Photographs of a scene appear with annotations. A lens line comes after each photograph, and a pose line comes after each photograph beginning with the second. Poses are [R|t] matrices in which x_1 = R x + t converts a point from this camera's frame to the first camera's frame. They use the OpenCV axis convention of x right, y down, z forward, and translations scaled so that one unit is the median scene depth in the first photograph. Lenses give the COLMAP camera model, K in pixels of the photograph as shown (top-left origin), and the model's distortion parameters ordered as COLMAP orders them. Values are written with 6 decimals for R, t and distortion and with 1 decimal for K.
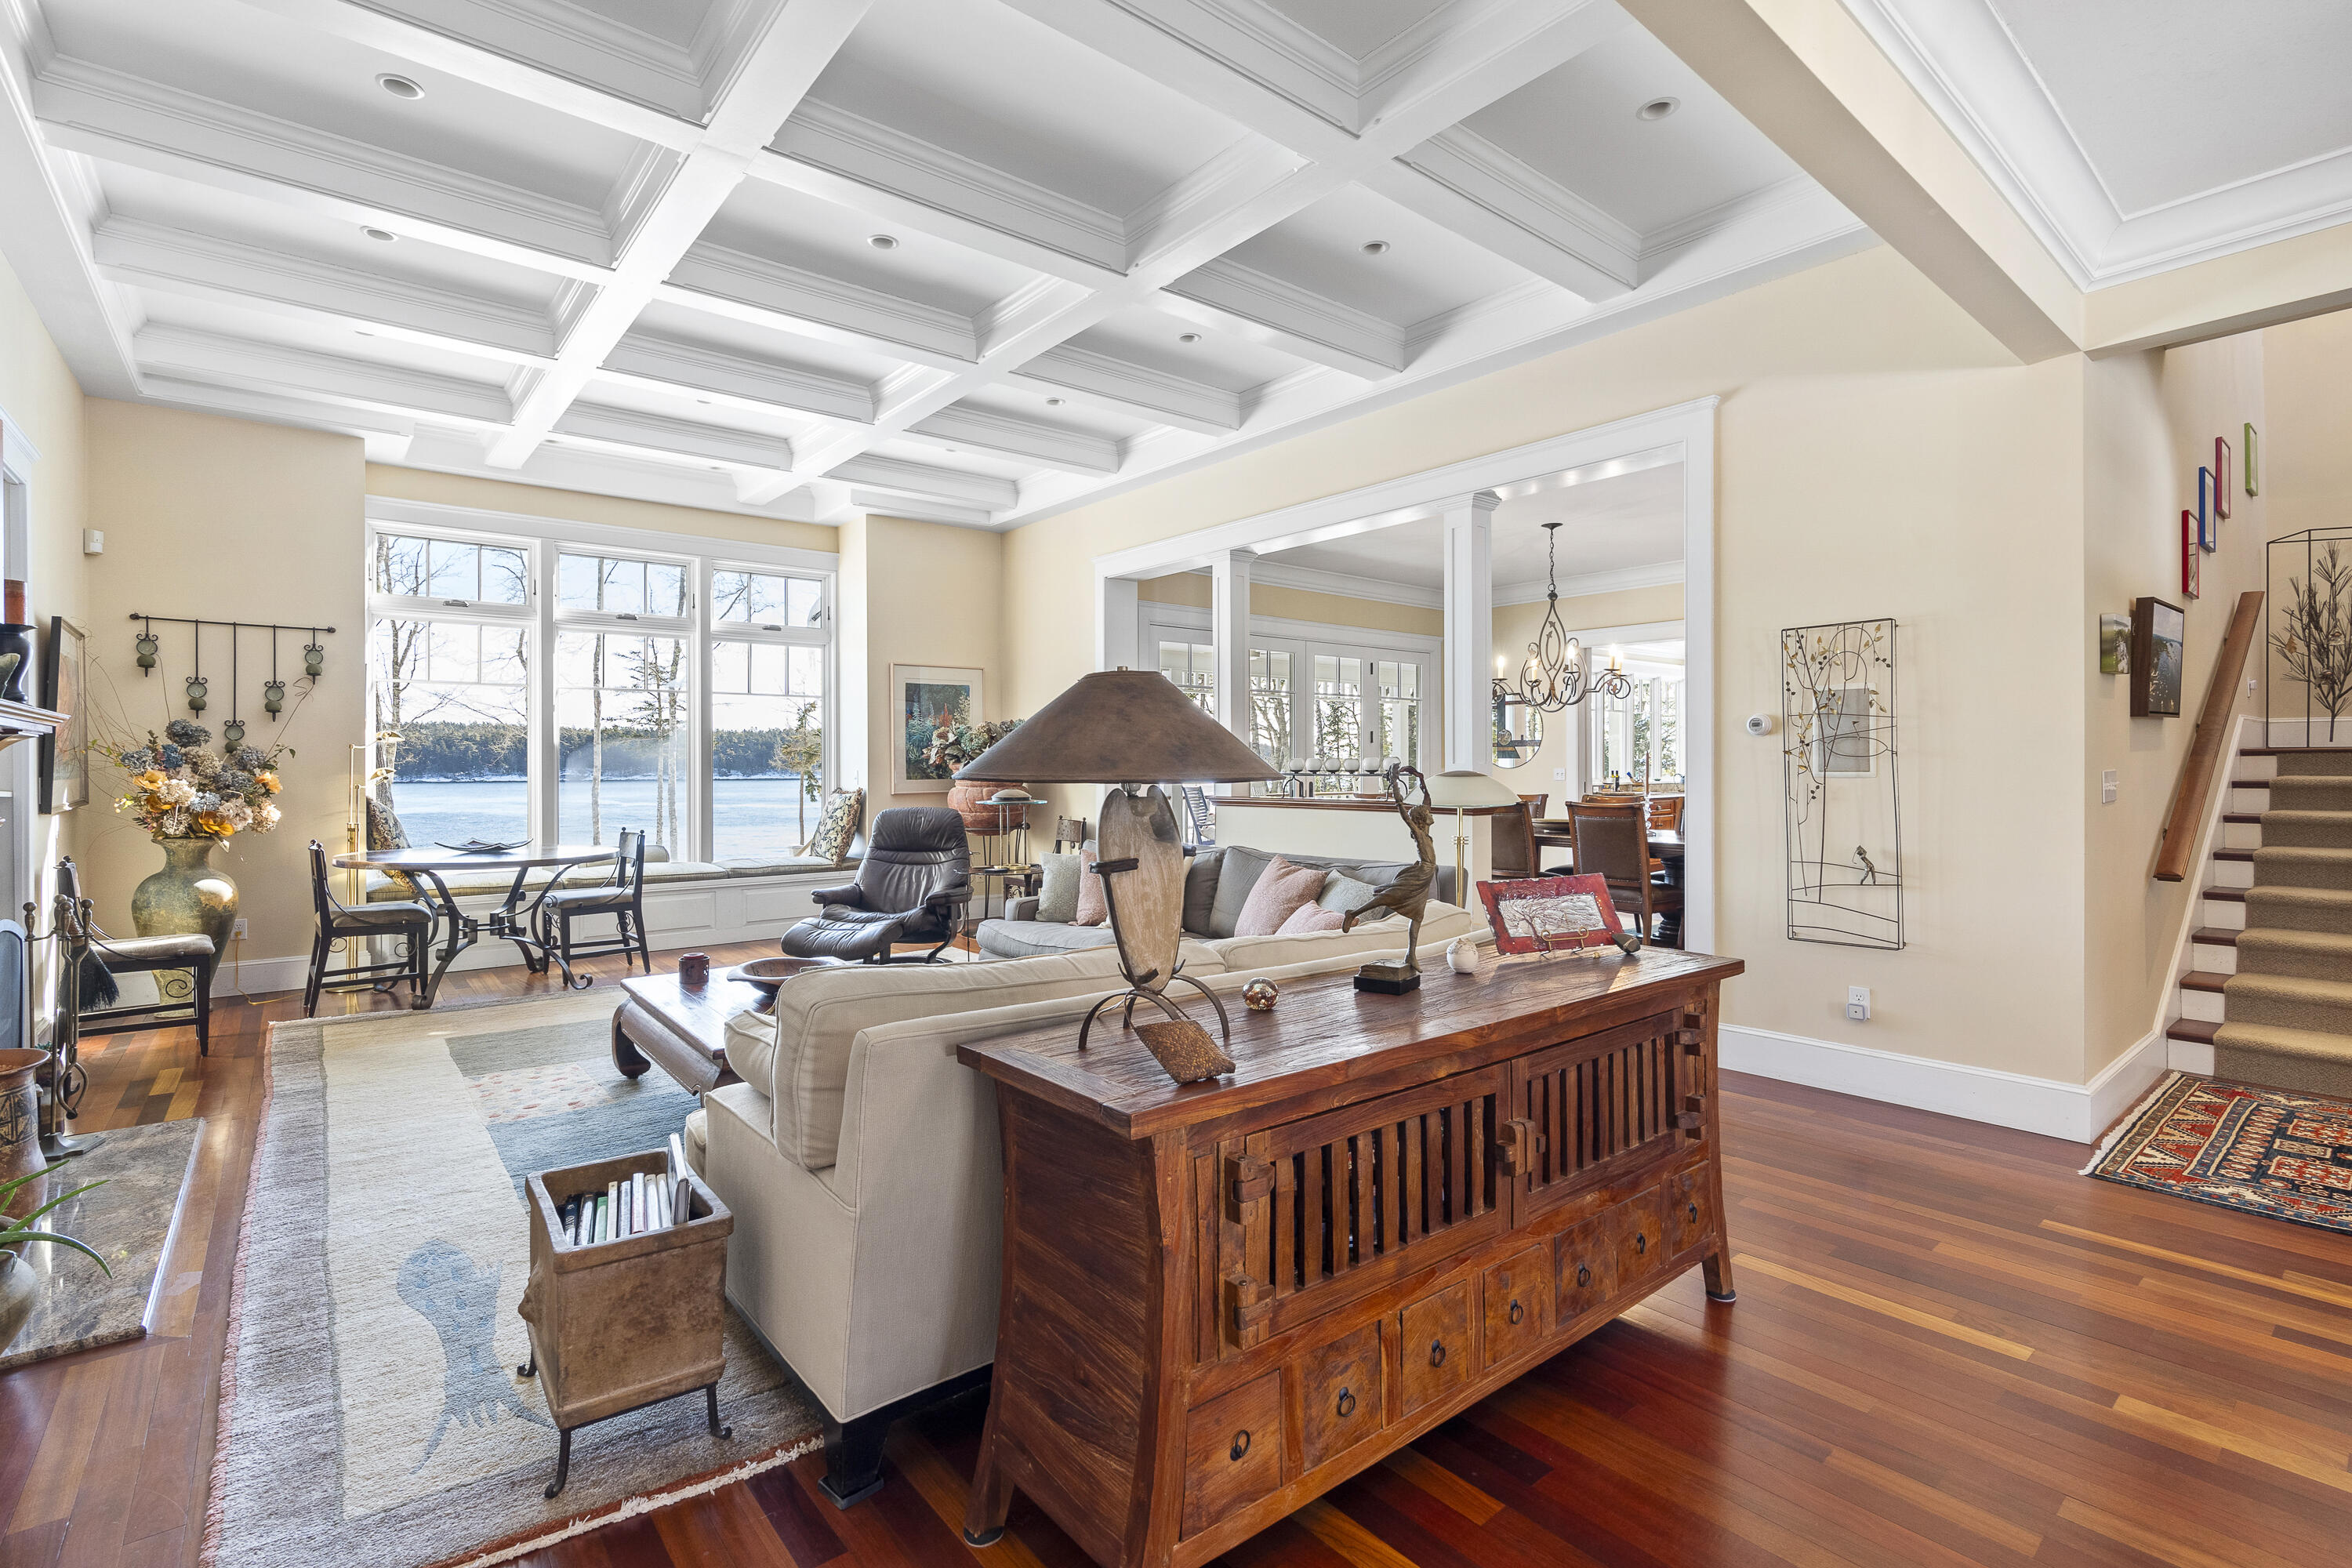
lens RADIAL K [[1062.0, 0, 1172.0], [0, 1062.0, 771.5], [0, 0, 1]] dist [-0.001369, -0.000175]
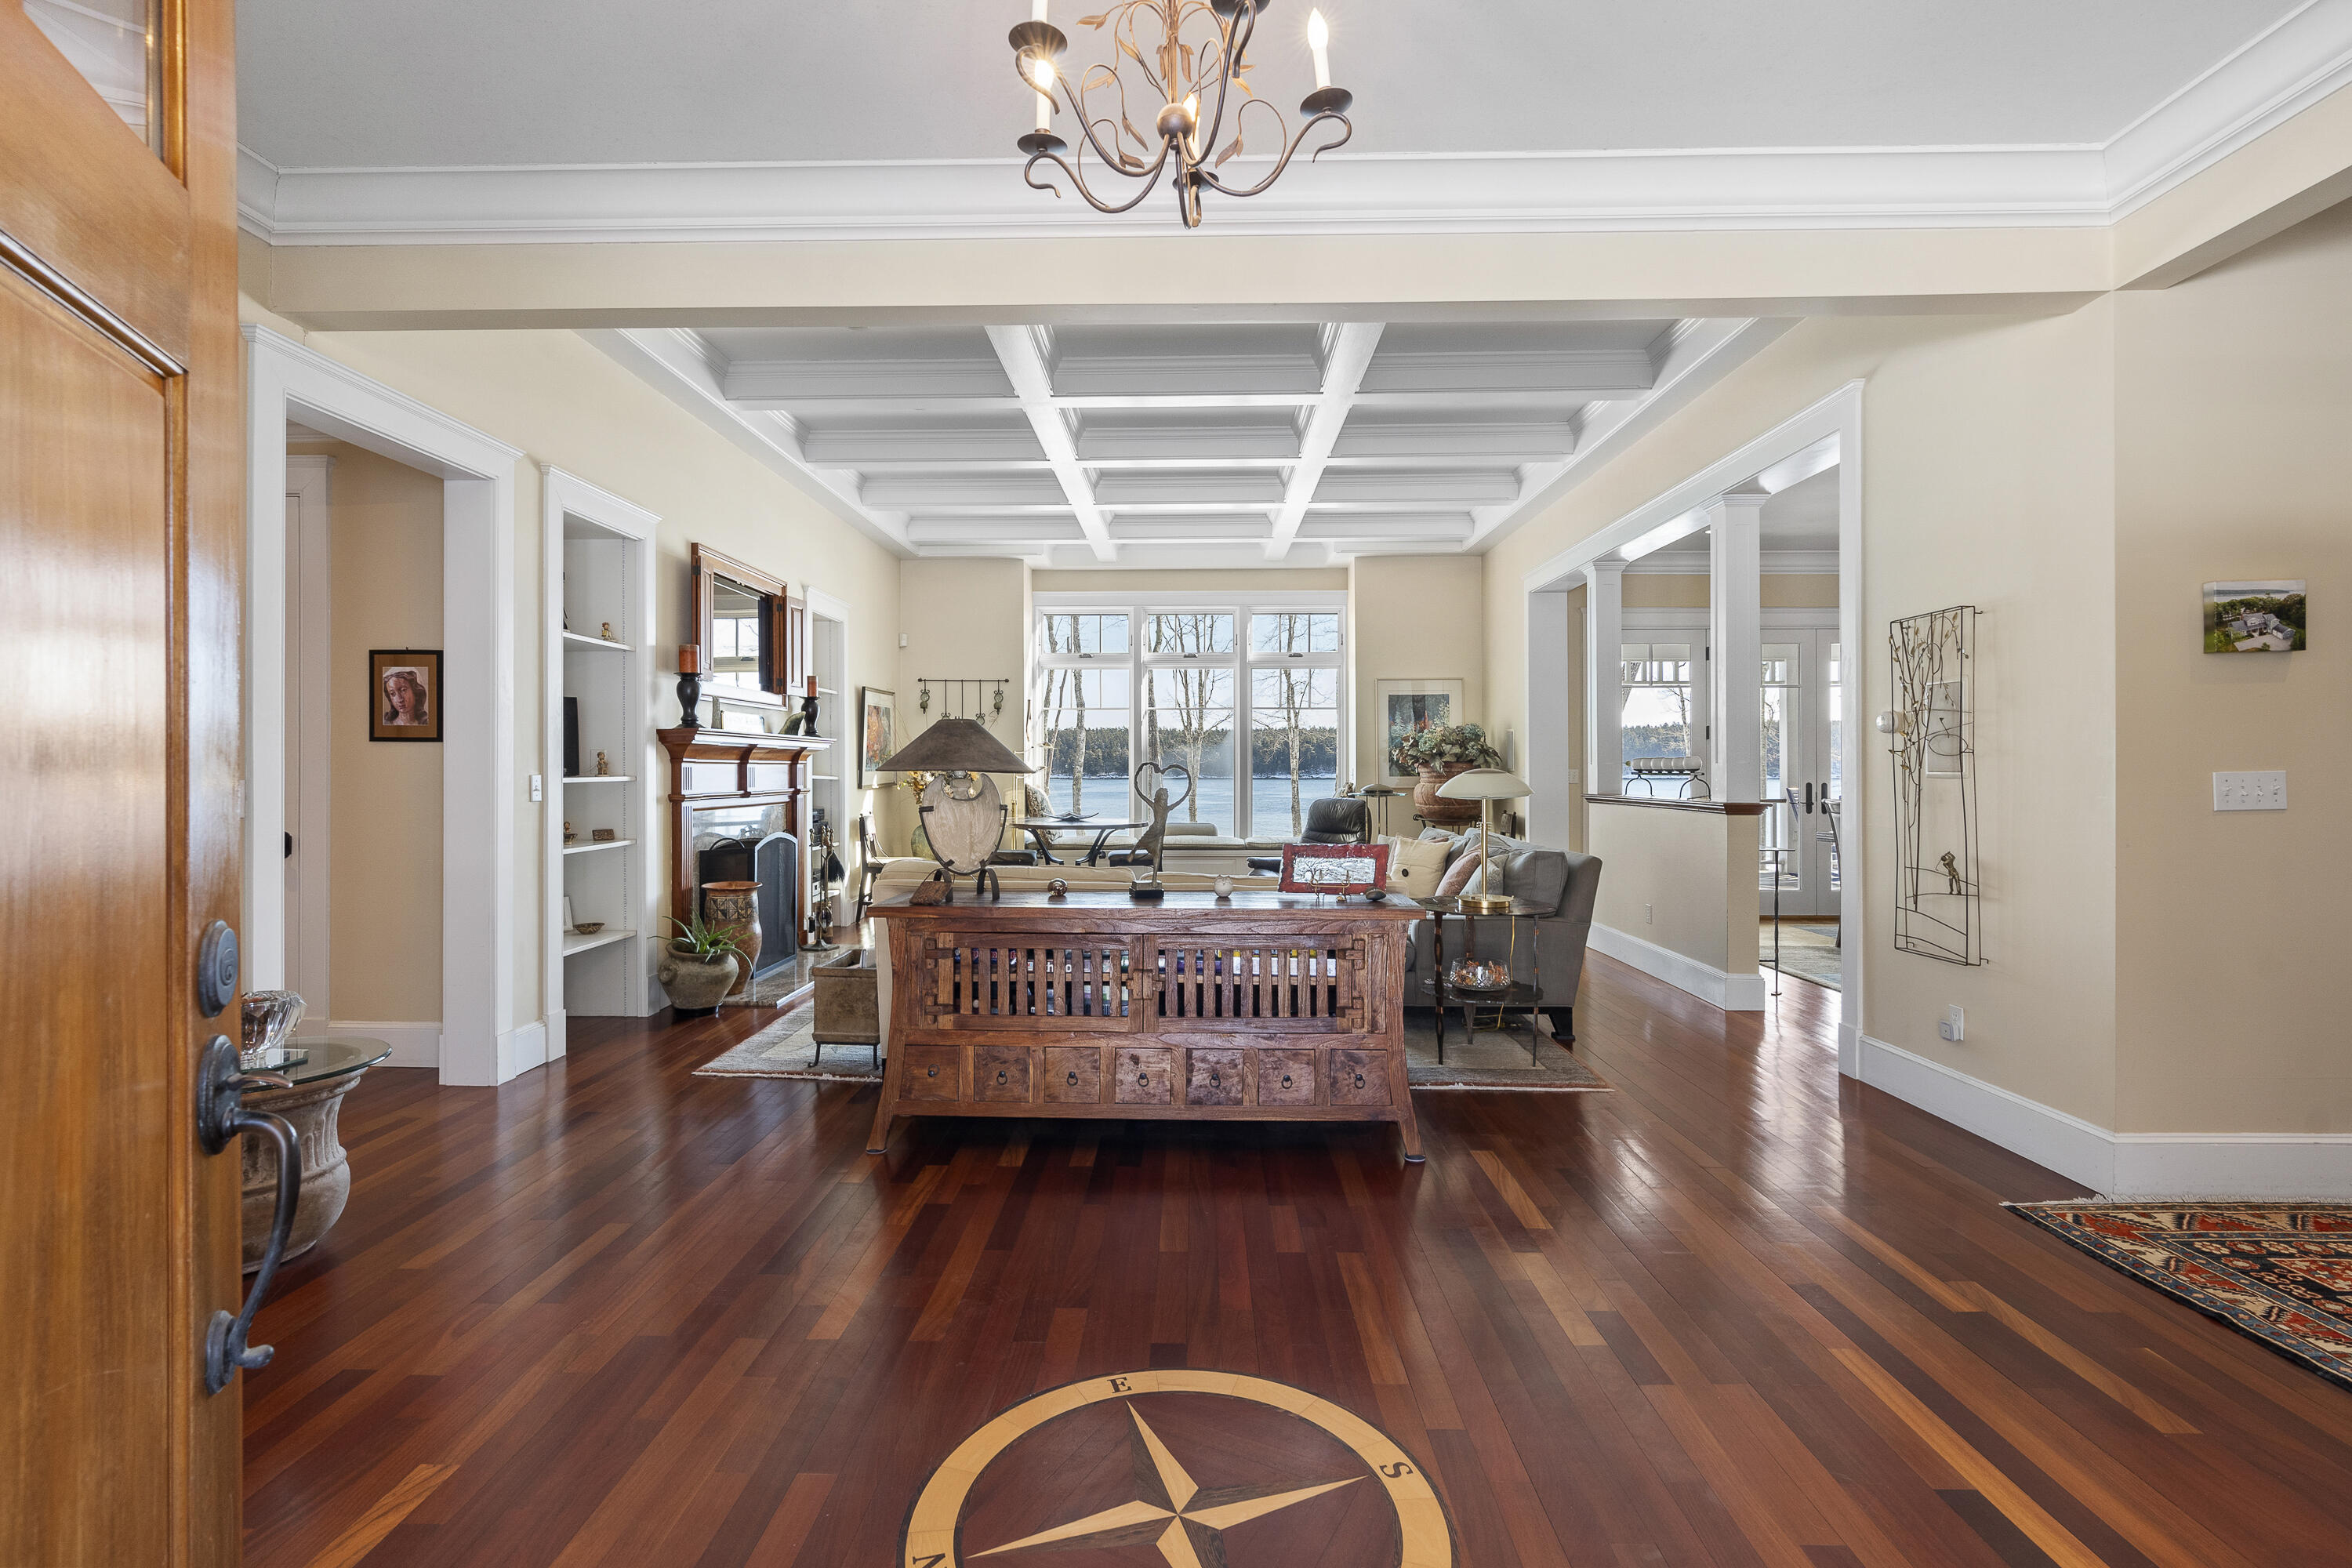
lens RADIAL K [[1062.0, 0, 1165.0], [0, 1062.0, 773.5], [0, 0, 1]] dist [-0.001369, -0.000175]
pose [[0.765766, 0.006984, -0.643081, 0.716818], [-0.005949, 0.999975, 0.003776, 0.002488], [0.643091, 0.000934, 0.765789, -0.146295]]
